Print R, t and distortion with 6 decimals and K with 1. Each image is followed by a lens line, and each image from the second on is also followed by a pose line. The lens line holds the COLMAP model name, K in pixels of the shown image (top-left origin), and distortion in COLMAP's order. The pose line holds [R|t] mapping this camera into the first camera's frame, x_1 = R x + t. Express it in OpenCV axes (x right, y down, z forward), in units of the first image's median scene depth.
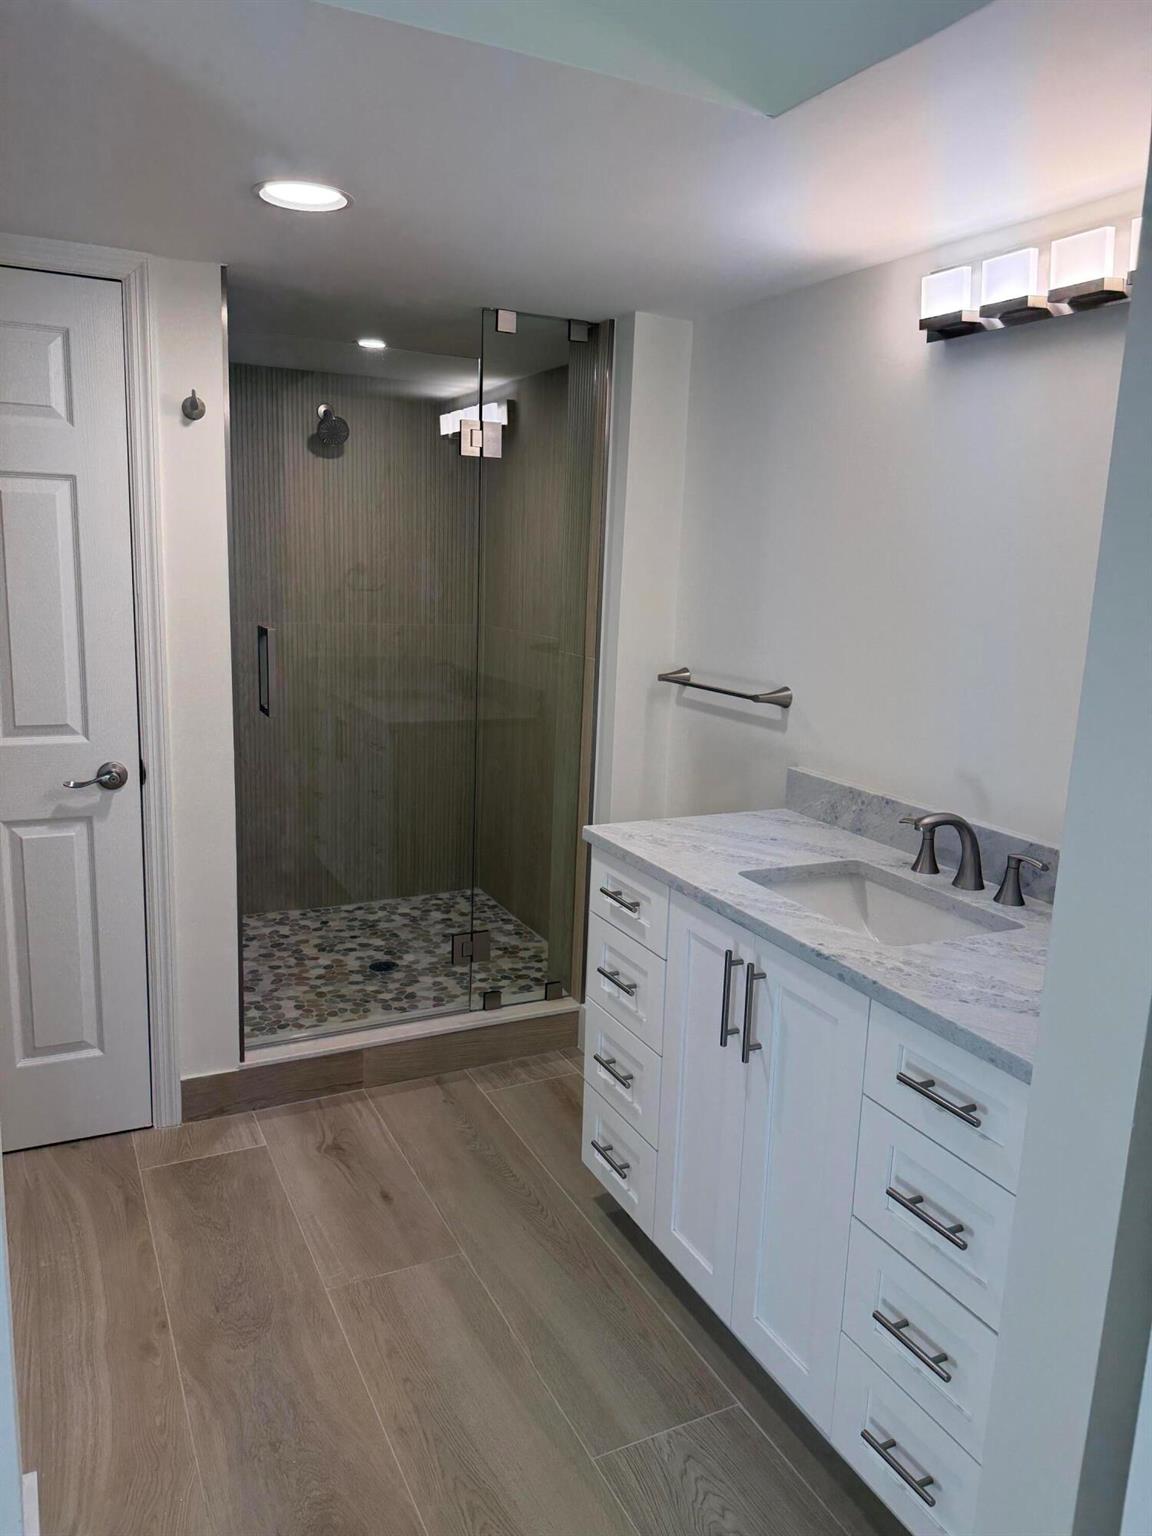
lens RADIAL K [[1080.3, 0, 559.8], [0, 1080.3, 738.1], [0, 0, 1]] dist [0.043717, -0.052696]
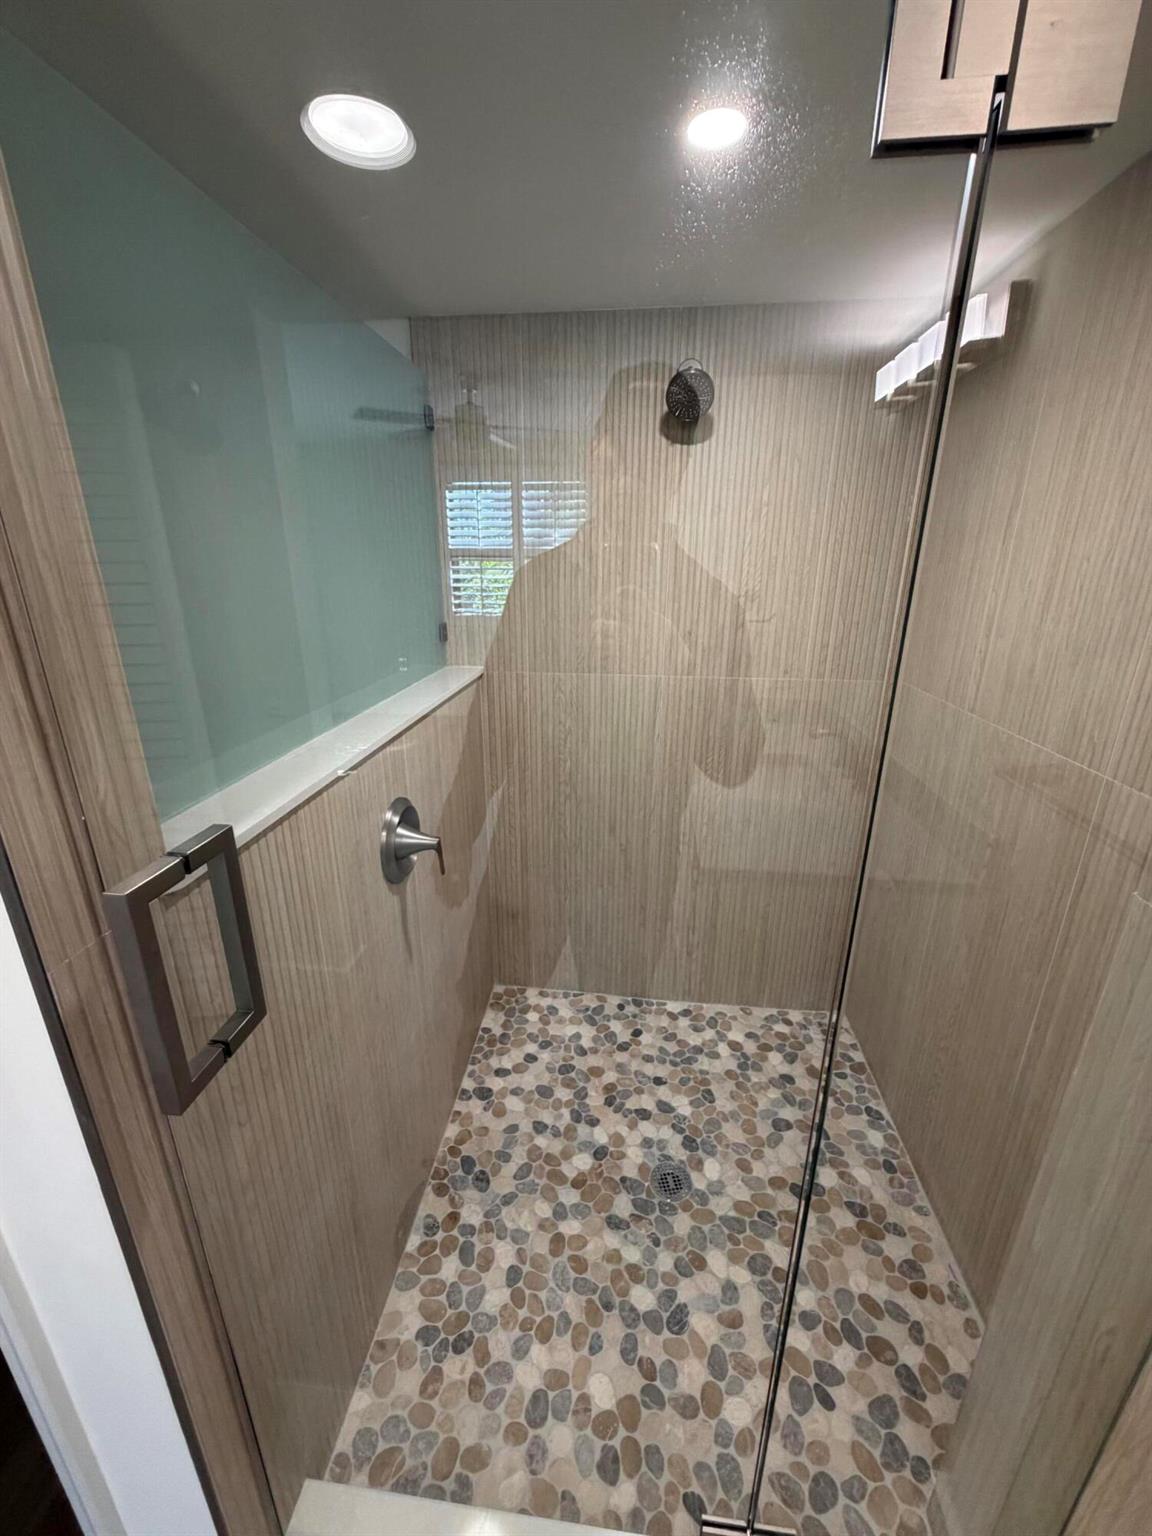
lens RADIAL K [[615.7, 0, 568.2], [0, 615.7, 773.4], [0, 0, 1]] dist [-0.000002, 0.000142]
pose [[0.849083, 0.138709, -0.509723, -0.048198], [-0.058833, 0.983738, 0.169698, -0.116095], [0.524973, -0.114099, 0.843437, 0.627991]]
